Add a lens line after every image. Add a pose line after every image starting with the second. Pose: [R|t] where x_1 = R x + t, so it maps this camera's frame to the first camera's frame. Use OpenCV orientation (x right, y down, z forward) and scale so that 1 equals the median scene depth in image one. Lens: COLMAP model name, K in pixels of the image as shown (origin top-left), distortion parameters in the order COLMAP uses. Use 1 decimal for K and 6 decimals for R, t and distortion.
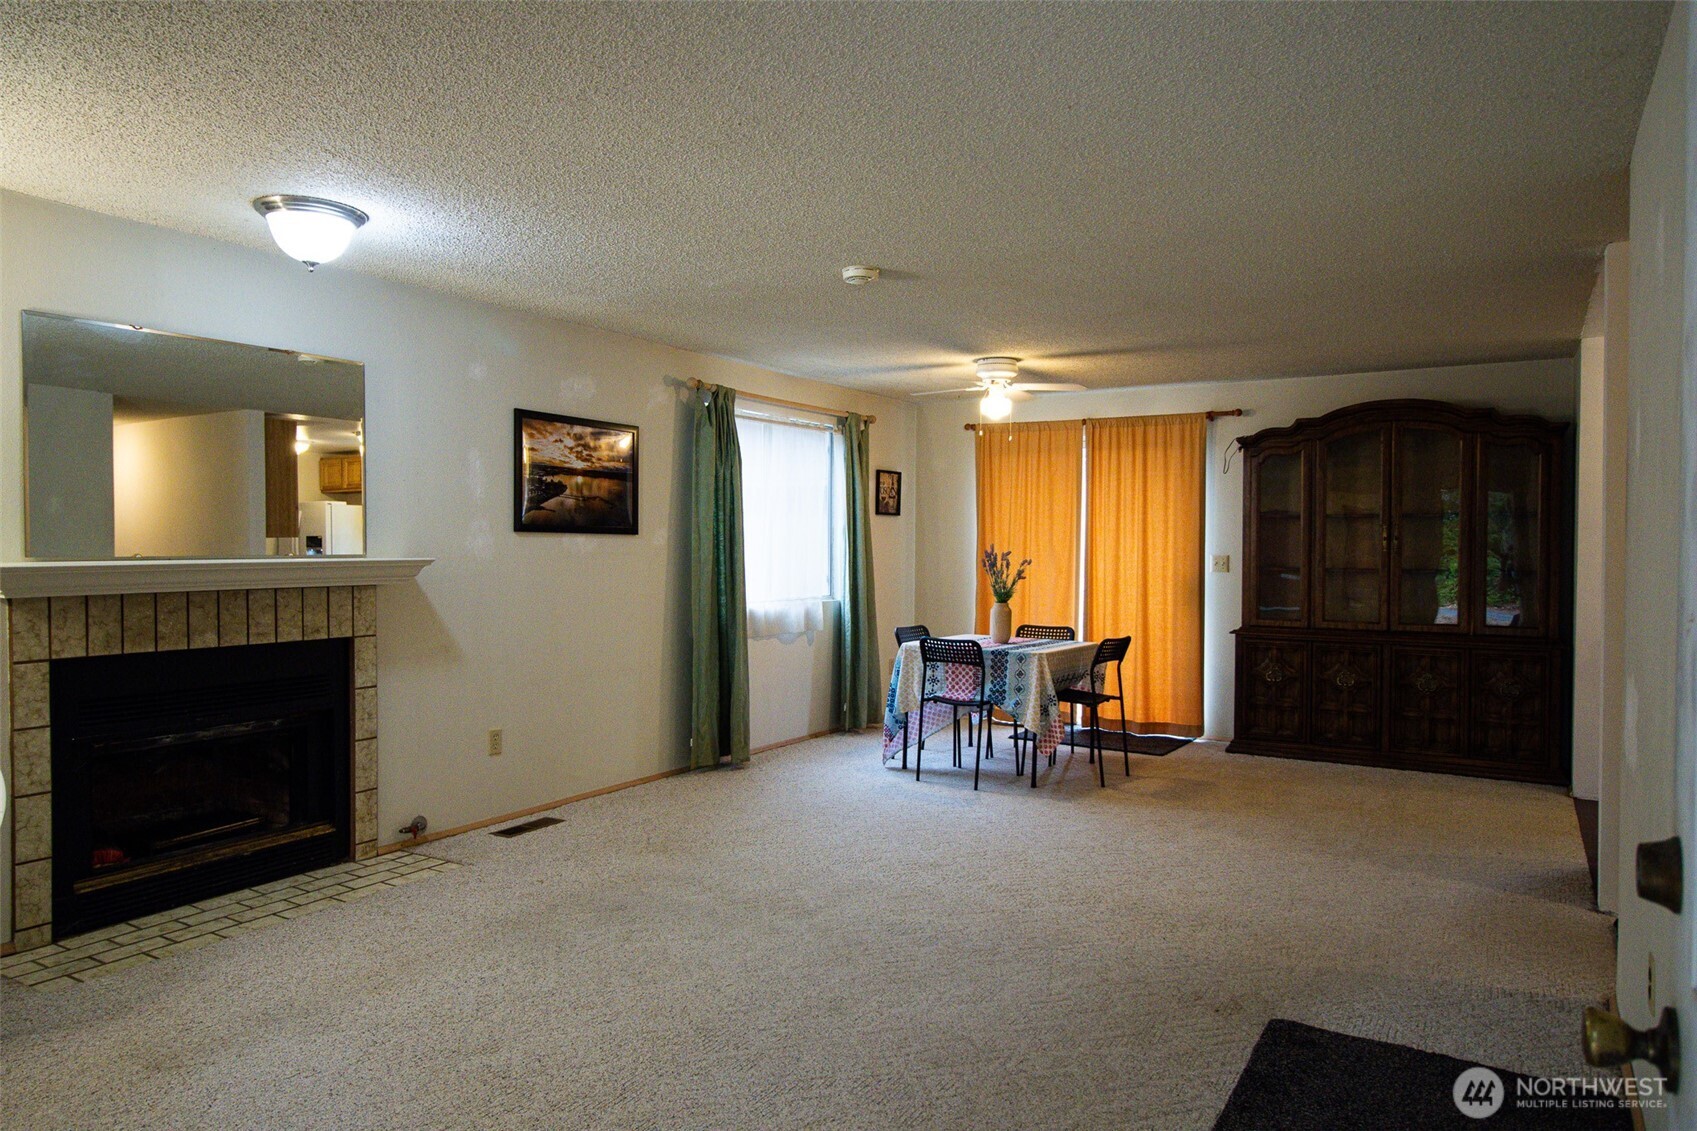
lens RADIAL K [[1104.4, 0, 848.5], [0, 1104.4, 565.5], [0, 0, 1]] dist [0.007771, -0.003771]
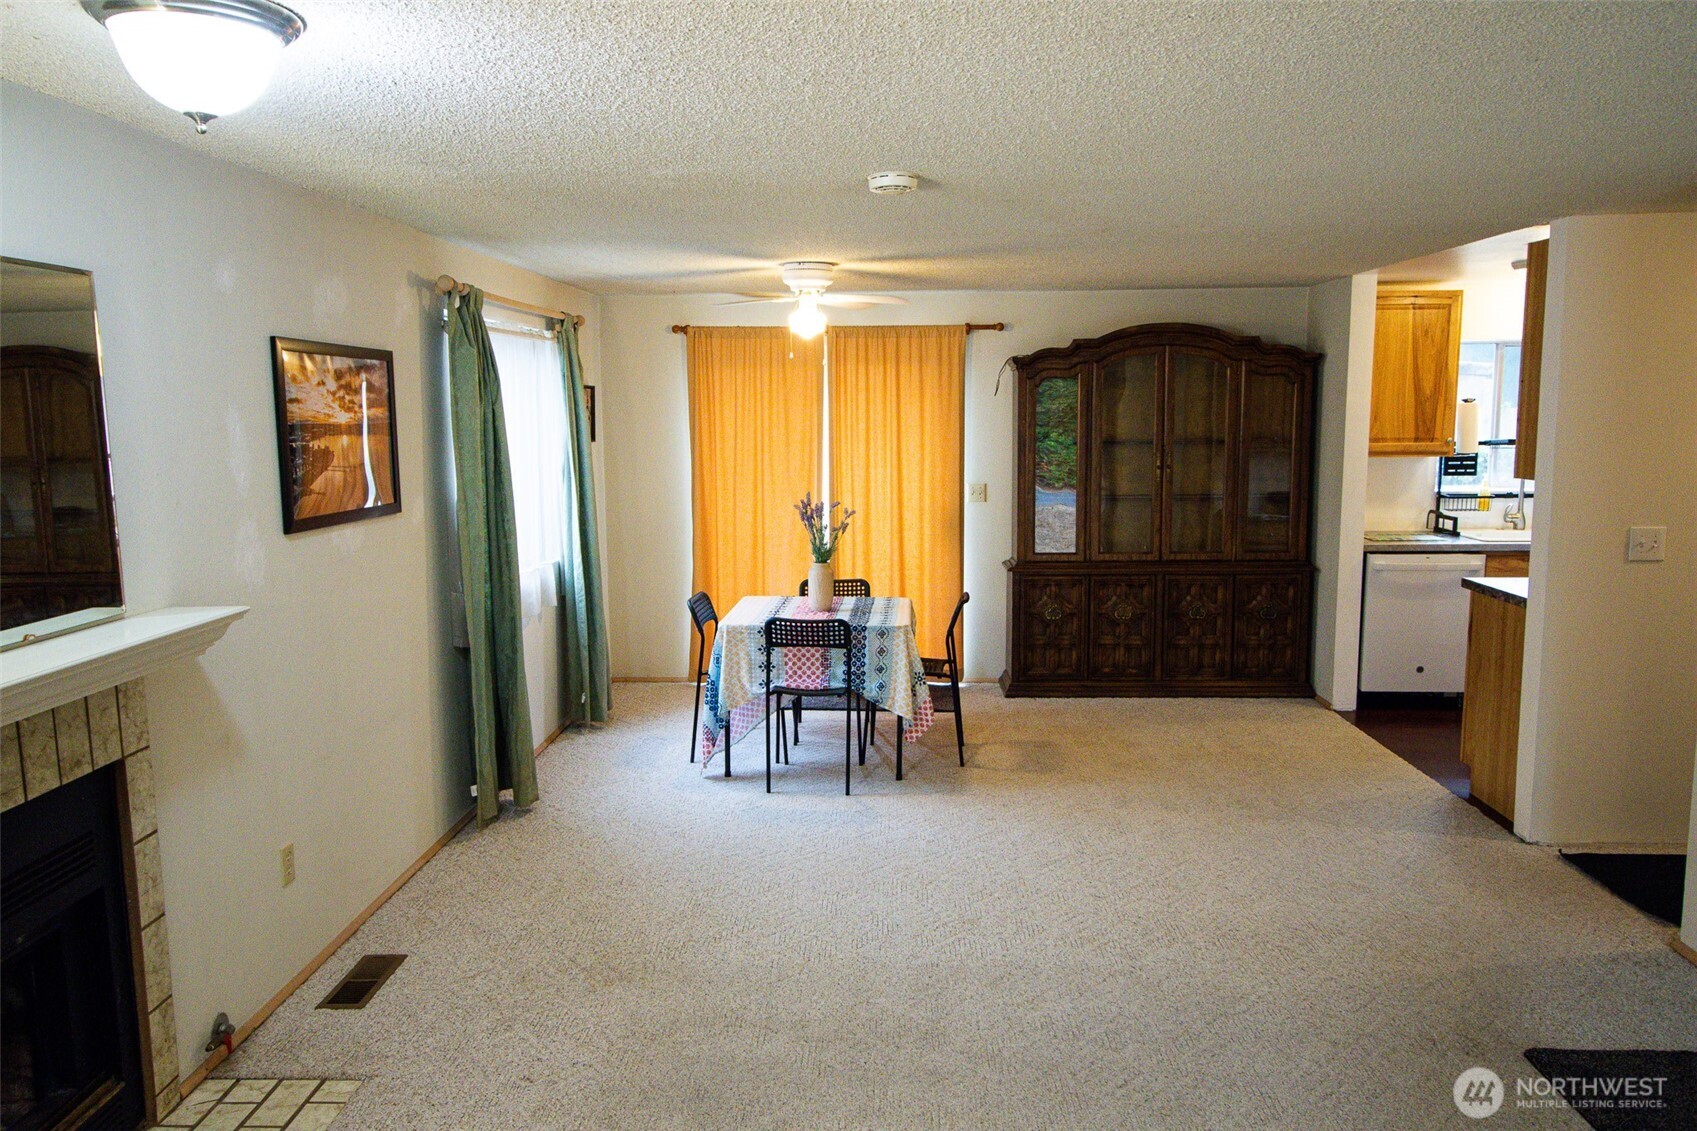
lens RADIAL K [[1231.9, 0, 852.1], [0, 1231.9, 573.3], [0, 0, 1]] dist [0.007465, 0.000365]
pose [[0.870466, -0.077925, 0.486021, -0.316455], [0.021417, 0.992450, 0.120763, -0.075275], [-0.491762, -0.094711, 0.865564, 0.199261]]
